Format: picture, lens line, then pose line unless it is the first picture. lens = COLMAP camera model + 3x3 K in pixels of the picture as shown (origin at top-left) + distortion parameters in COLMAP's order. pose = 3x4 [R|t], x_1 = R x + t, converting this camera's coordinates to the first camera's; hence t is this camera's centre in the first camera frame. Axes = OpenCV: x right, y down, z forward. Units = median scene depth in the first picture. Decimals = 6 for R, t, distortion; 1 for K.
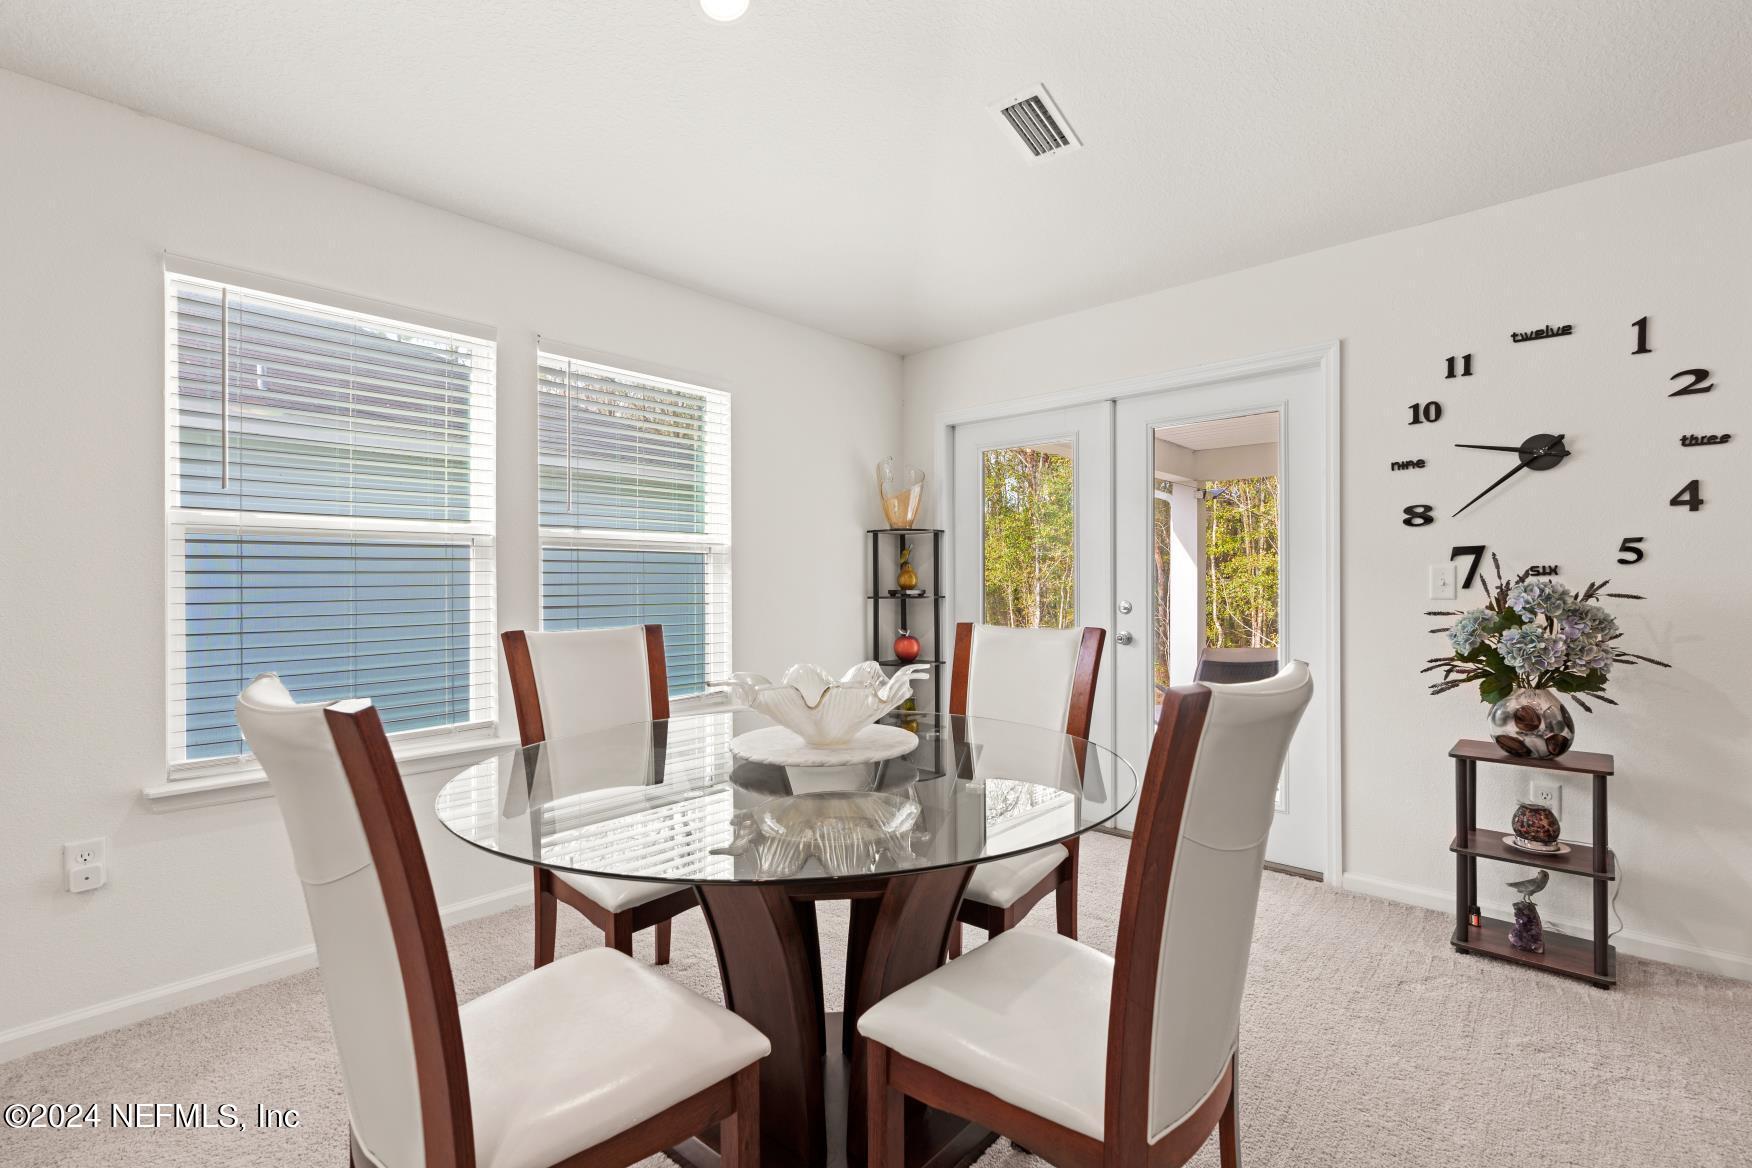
lens RADIAL K [[785.9, 0, 880.4], [0, 785.9, 581.2], [0, 0, 1]] dist [-0.012099, 0.003055]
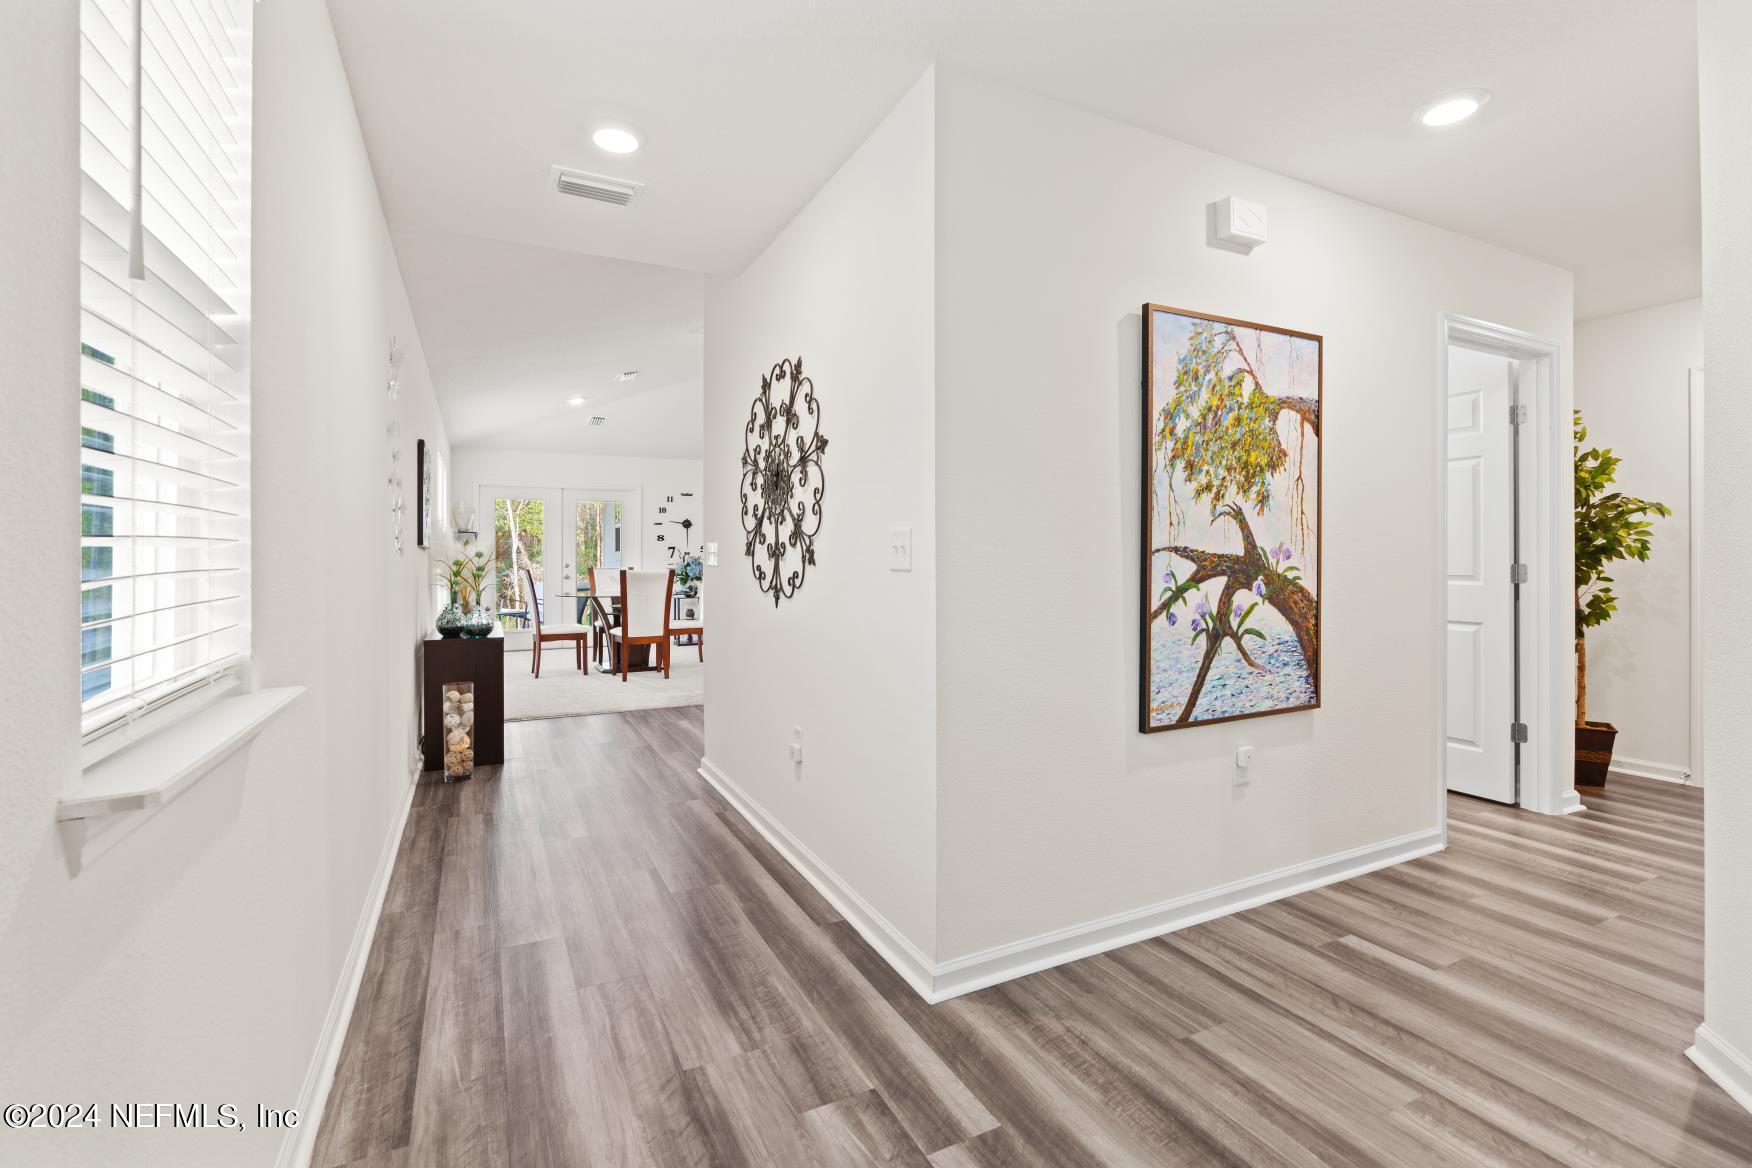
lens RADIAL K [[785.9, 0, 878.8], [0, 785.9, 571.7], [0, 0, 1]] dist [-0.012099, 0.003055]
pose [[0.359253, -0.002290, 0.933237, -2.542192], [-0.007901, 0.999954, 0.005495, 0.049894], [-0.933207, -0.009348, 0.359218, -1.368528]]
